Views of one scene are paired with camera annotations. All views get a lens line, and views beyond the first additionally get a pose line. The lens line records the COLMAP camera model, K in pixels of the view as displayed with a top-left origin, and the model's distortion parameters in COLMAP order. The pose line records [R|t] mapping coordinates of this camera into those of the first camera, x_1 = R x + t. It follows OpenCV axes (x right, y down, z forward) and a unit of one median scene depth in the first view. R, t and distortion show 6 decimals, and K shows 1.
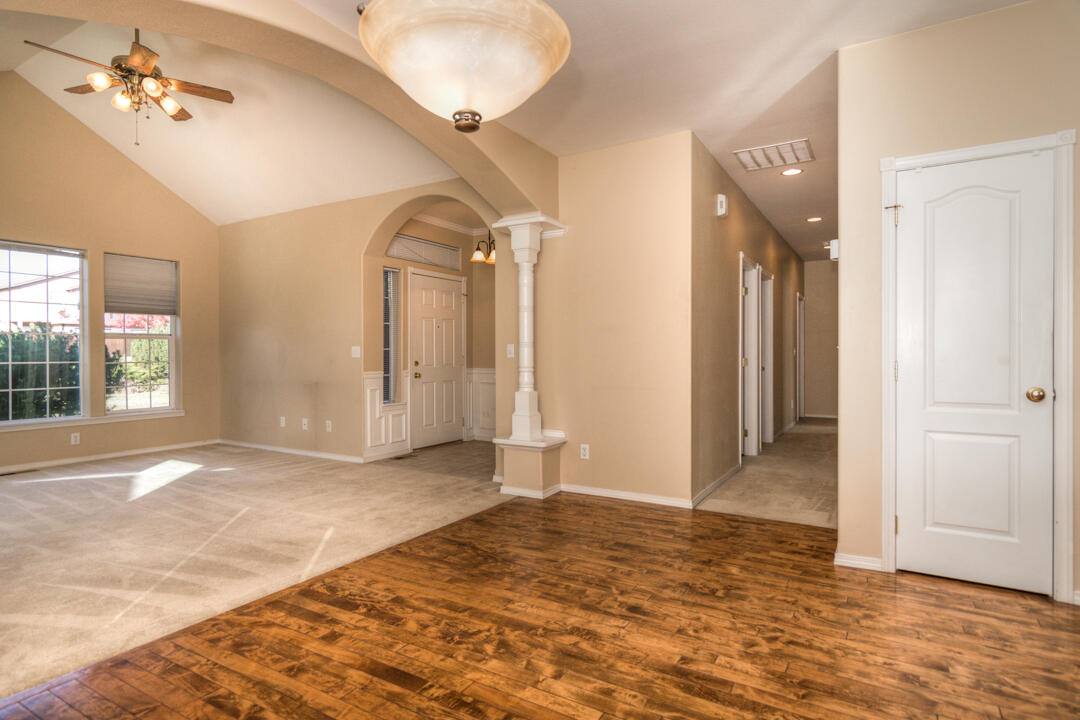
lens RADIAL K [[568.0, 0, 541.7], [0, 568.0, 358.9], [0, 0, 1]] dist [-0.004173, -0.000356]
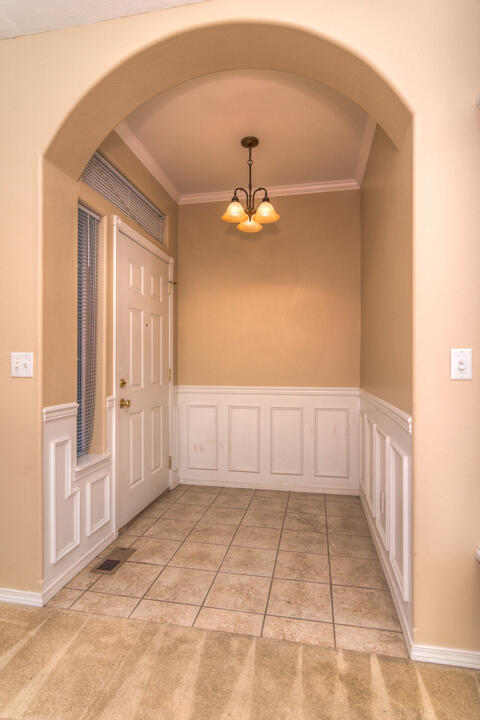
lens RADIAL K [[378.7, 0, 238.8], [0, 378.7, 363.2], [0, 0, 1]] dist [-0.004173, -0.000356]
pose [[0.939798, -0.000778, 0.341728, -0.246947], [0.004527, 0.999938, -0.010173, -0.008732], [-0.341699, 0.011108, 0.939744, 0.599075]]
